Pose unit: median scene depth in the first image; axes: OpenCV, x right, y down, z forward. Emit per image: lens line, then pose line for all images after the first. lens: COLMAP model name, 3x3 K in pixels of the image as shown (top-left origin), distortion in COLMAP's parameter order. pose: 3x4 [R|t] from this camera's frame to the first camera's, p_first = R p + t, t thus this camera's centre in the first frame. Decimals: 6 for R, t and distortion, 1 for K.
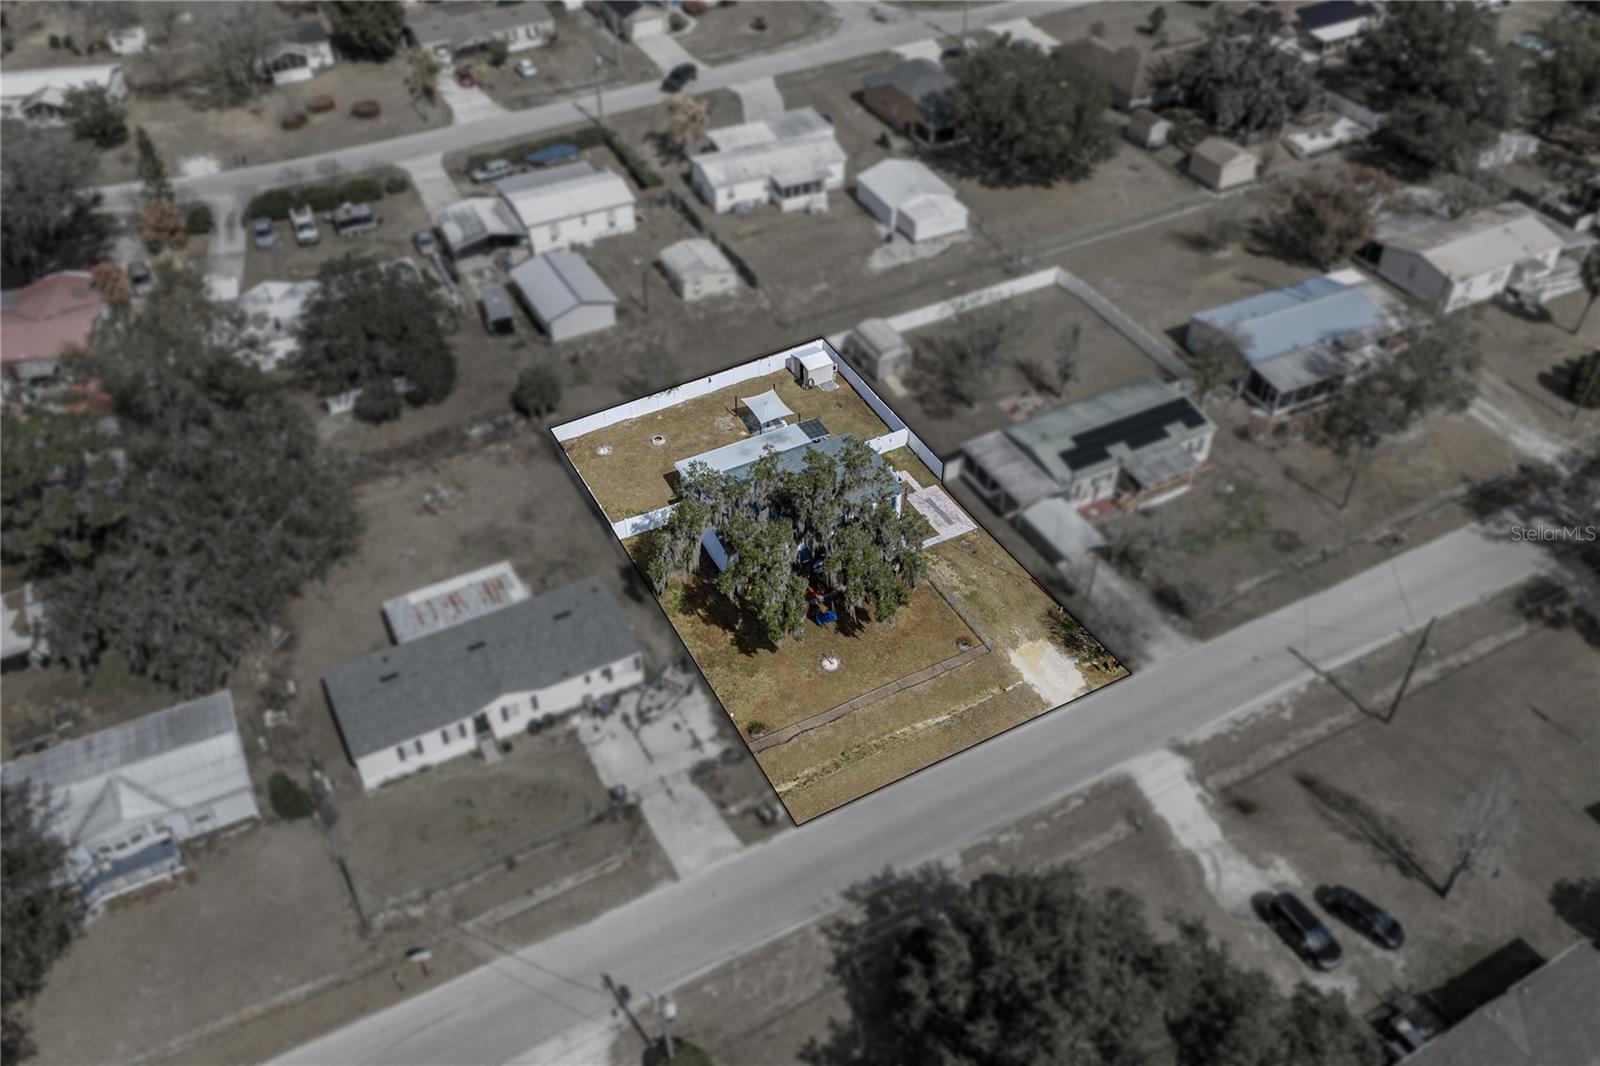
lens RADIAL K [[1358.4, 0, 800.0], [0, 1358.4, 533.0], [0, 0, 1]] dist [0.010747, -0.011819]
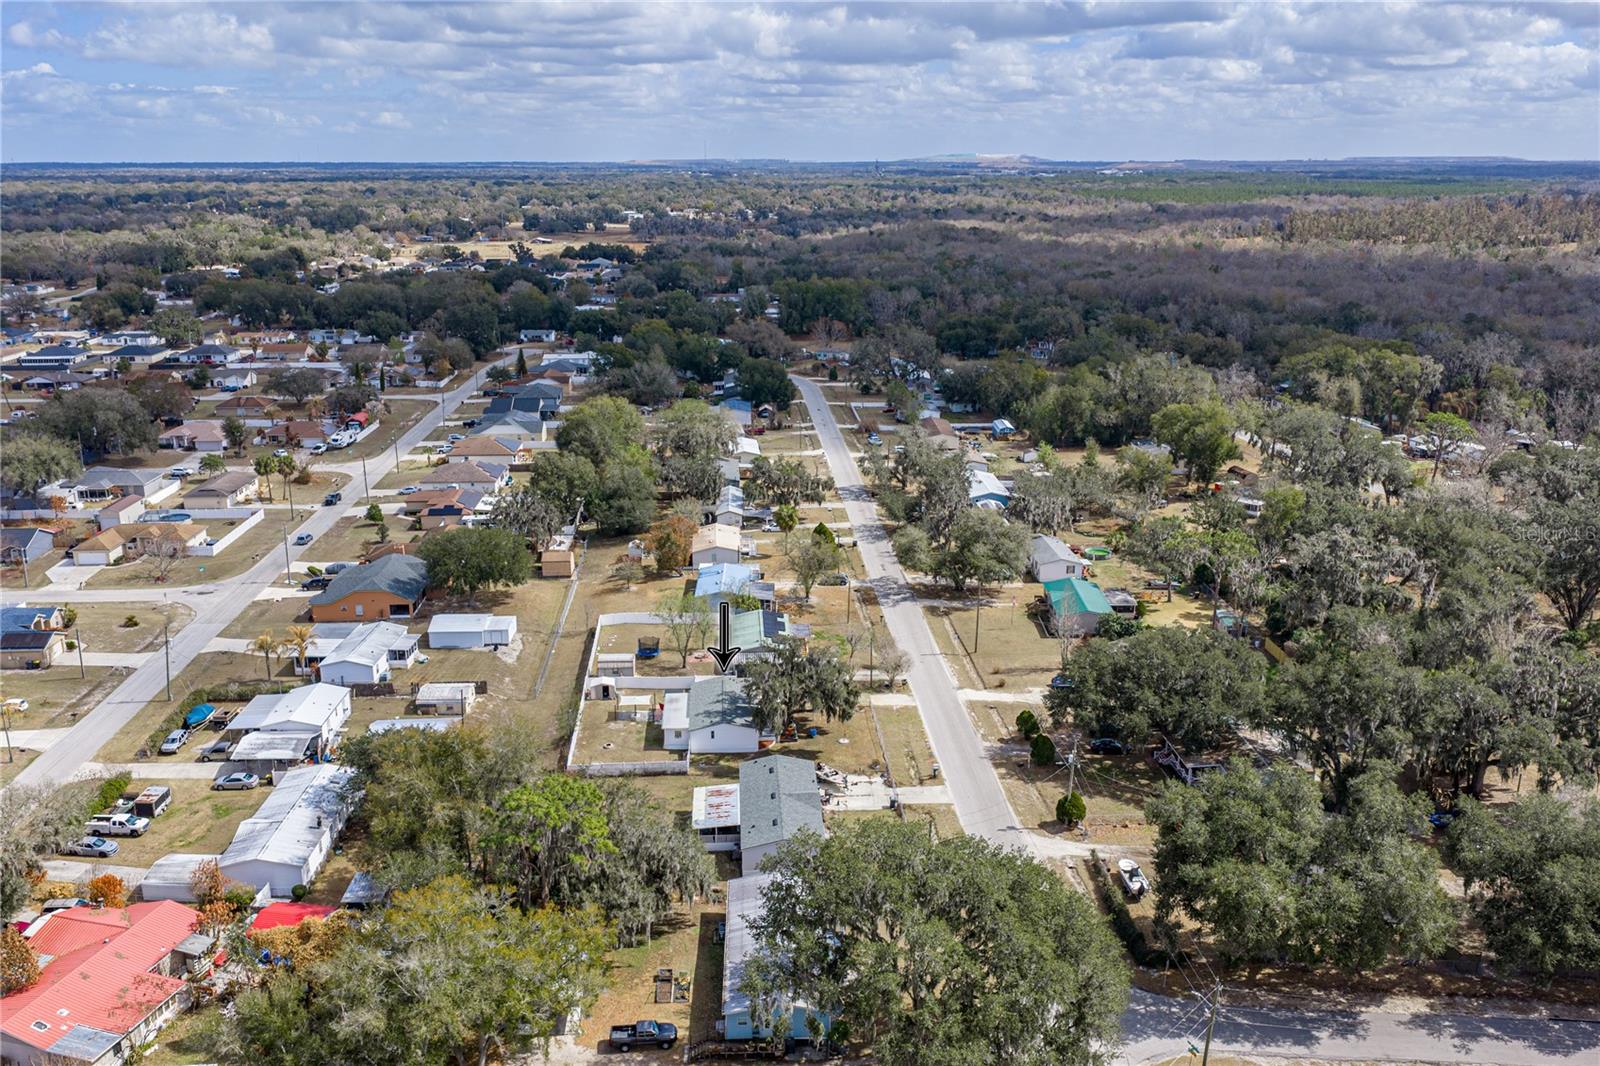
lens RADIAL K [[1358.4, 0, 800.0], [0, 1358.4, 533.0], [0, 0, 1]] dist [0.010747, -0.011819]
pose [[0.418316, -0.240071, 0.876001, -1.481353], [0.600781, 0.796463, -0.068617, -0.031950], [-0.681230, 0.554989, 0.477403, 0.047173]]
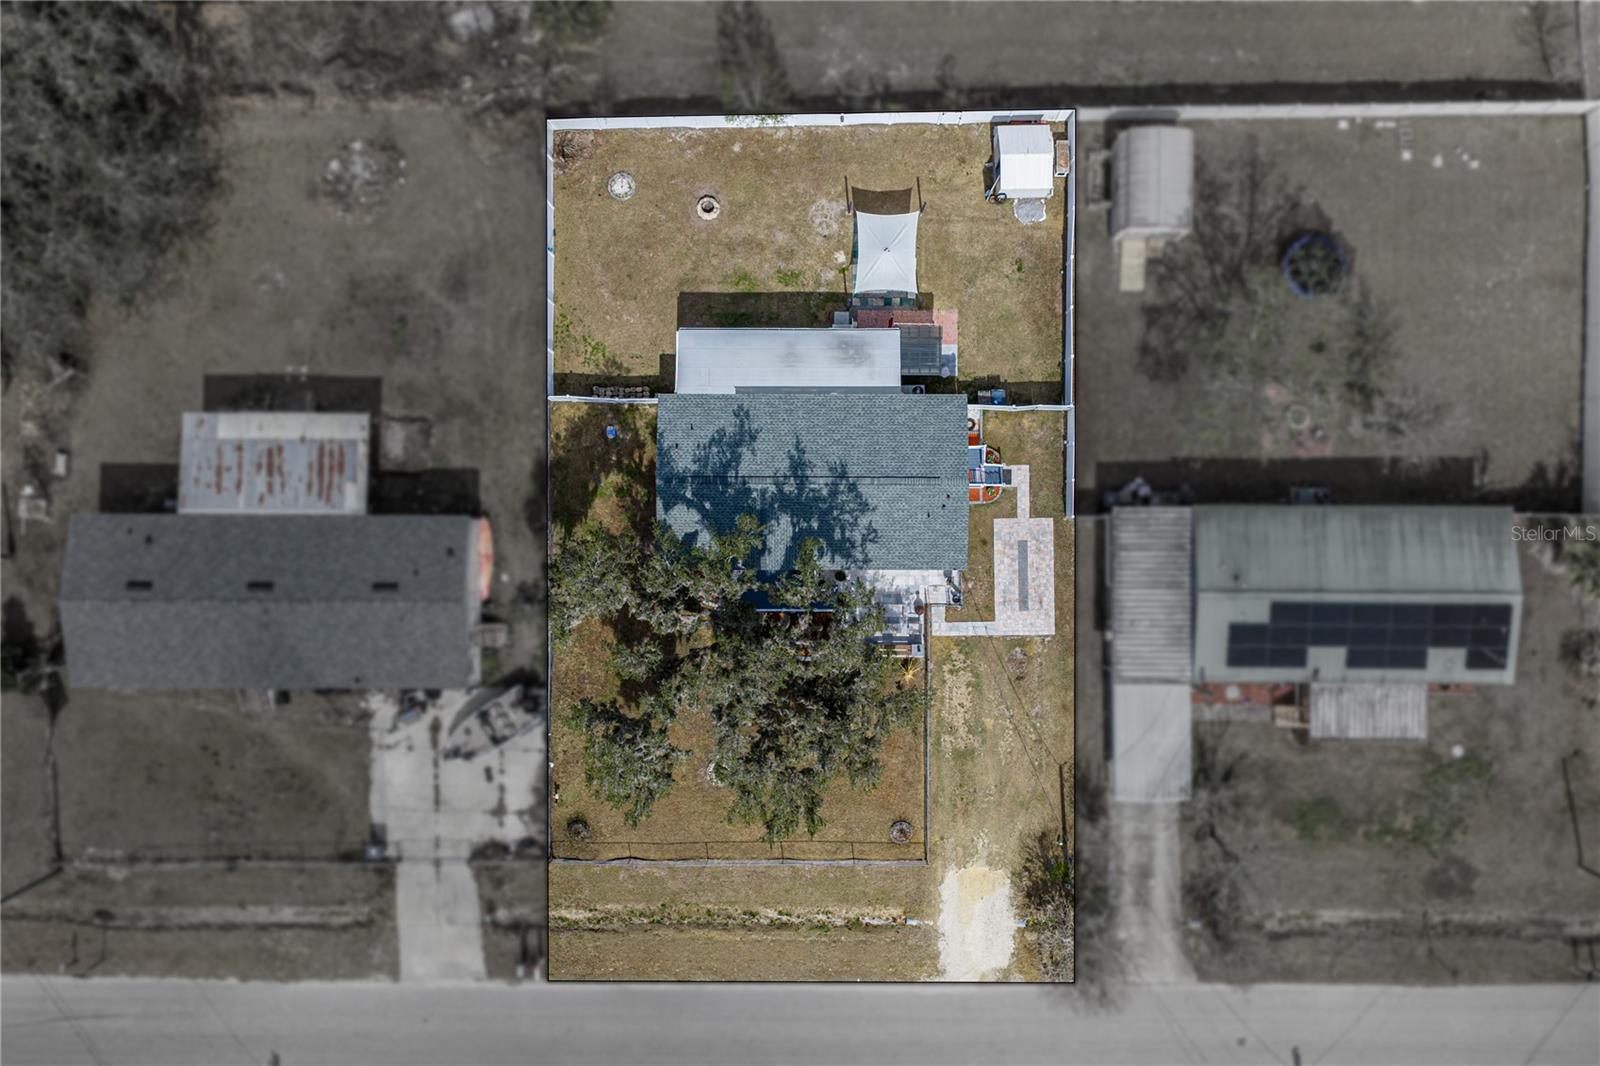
lens RADIAL K [[1358.4, 0, 800.0], [0, 1358.4, 533.0], [0, 0, 1]] dist [0.010747, -0.011819]
pose [[0.881737, 0.471688, -0.007031, 0.005164], [-0.304616, 0.580680, 0.754997, -0.541582], [0.360206, -0.663567, 0.655691, 0.623217]]
